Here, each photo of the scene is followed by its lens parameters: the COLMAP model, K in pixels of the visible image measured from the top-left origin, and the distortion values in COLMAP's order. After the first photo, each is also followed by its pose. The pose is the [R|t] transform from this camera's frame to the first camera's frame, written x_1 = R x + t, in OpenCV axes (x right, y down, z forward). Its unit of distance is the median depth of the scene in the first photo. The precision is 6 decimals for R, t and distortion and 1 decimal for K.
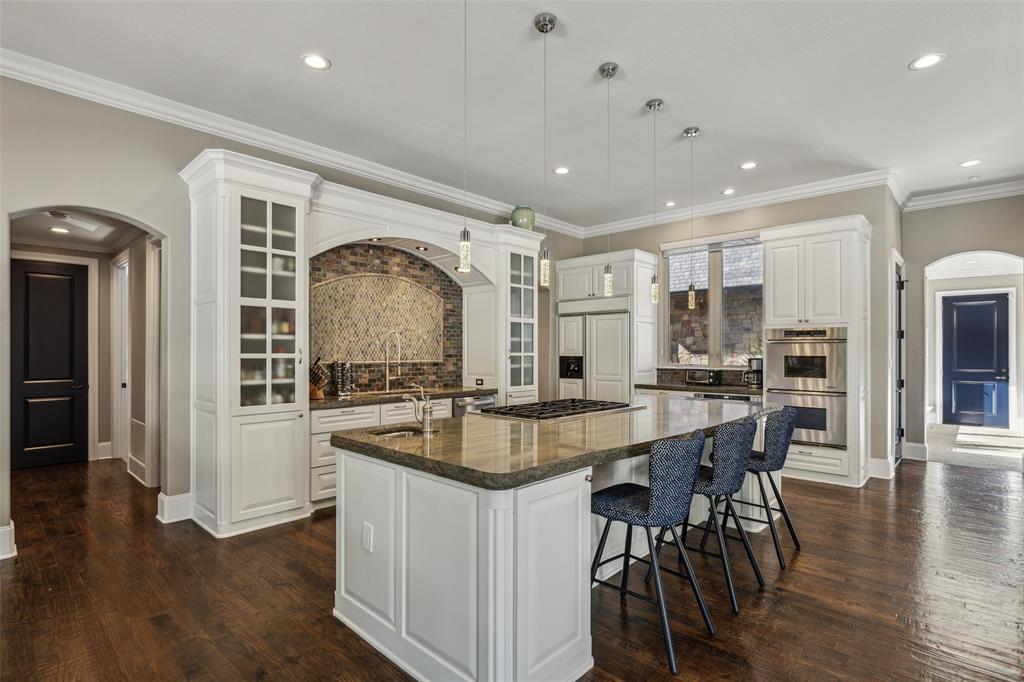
lens RADIAL K [[505.2, 0, 510.4], [0, 505.2, 347.1], [0, 0, 1]] dist [0.003707, -0.000475]
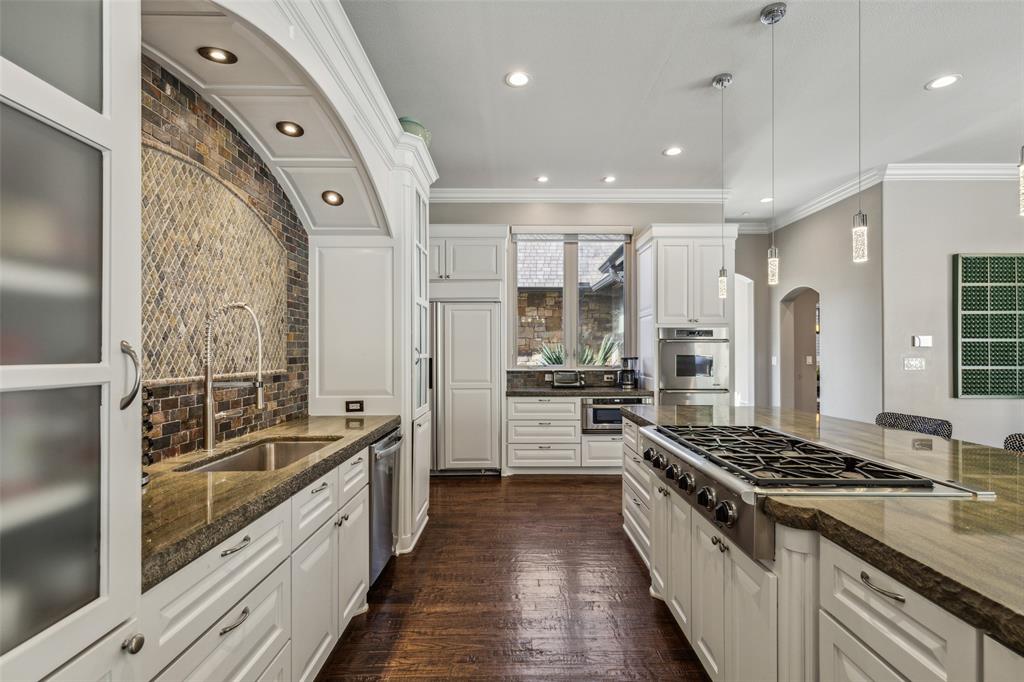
lens RADIAL K [[471.2, 0, 518.7], [0, 471.2, 345.3], [0, 0, 1]] dist [0.009267, -0.001437]
pose [[0.722375, 0.005948, 0.691476, -0.317255], [-0.003120, 0.999981, -0.005343, 0.003971], [-0.691494, 0.001702, 0.722380, 0.535948]]
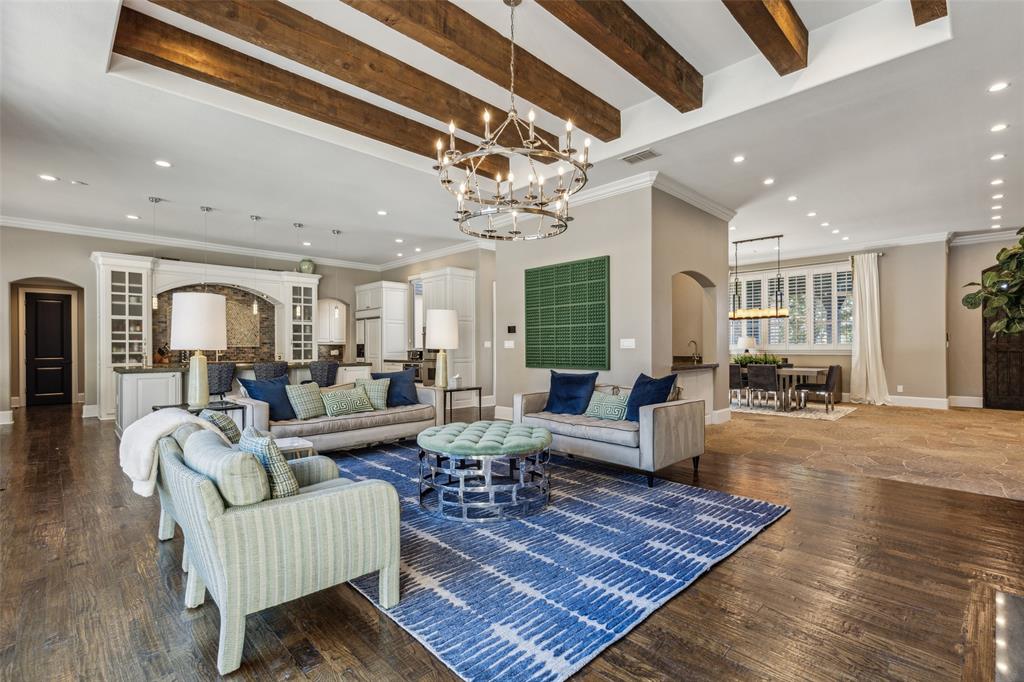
lens RADIAL K [[471.2, 0, 511.9], [0, 471.2, 344.1], [0, 0, 1]] dist [0.009267, -0.001437]
pose [[0.999160, -0.006811, -0.040421, 0.908675], [0.006811, 0.999977, -0.000143, 0.029060], [0.040421, -0.000132, 0.999183, -0.709739]]
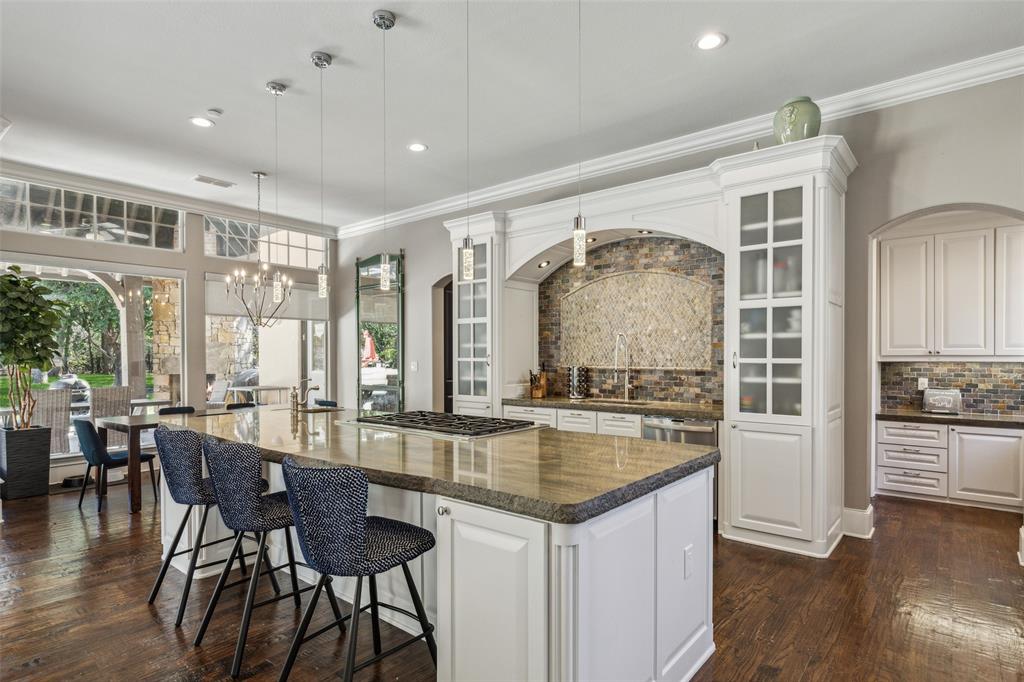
lens RADIAL K [[539.6, 0, 523.4], [0, 539.6, 362.2], [0, 0, 1]] dist [0.000584, -0.000204]
pose [[0.081949, 0.010532, -0.996581, 0.682985], [0.008253, 0.999903, 0.011246, 0.006905], [0.996602, -0.009146, 0.081854, 0.714790]]
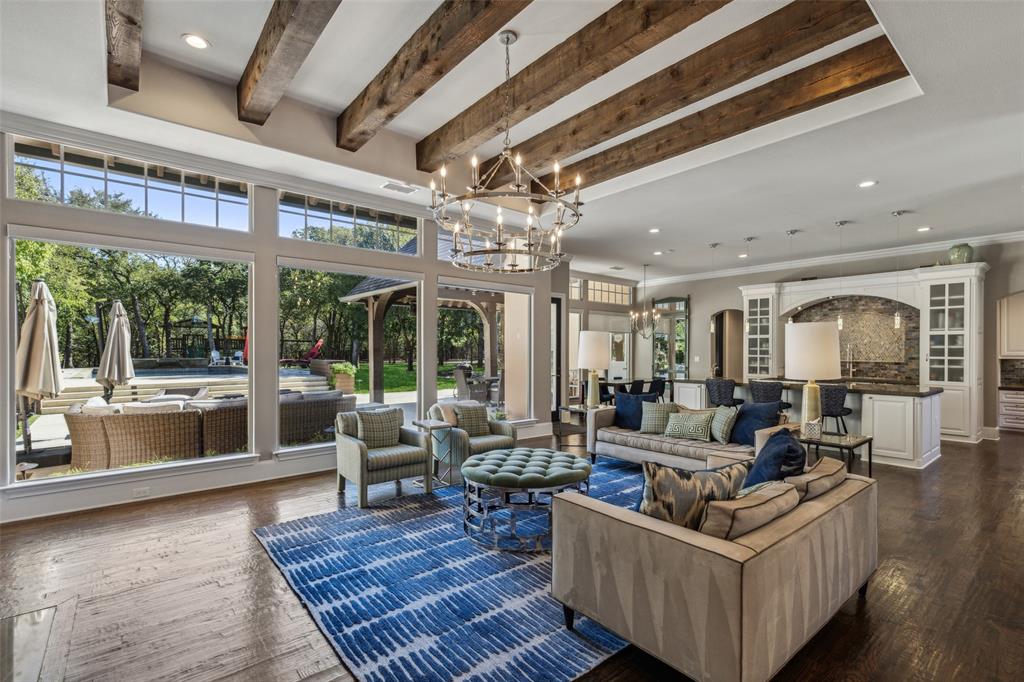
lens RADIAL K [[471.2, 0, 522.6], [0, 471.2, 353.2], [0, 0, 1]] dist [0.009267, -0.001437]
pose [[-0.105415, 0.004356, -0.994419, 1.519262], [0.004351, 0.999983, 0.003920, -0.009321], [0.994419, -0.003913, -0.105432, 0.008231]]
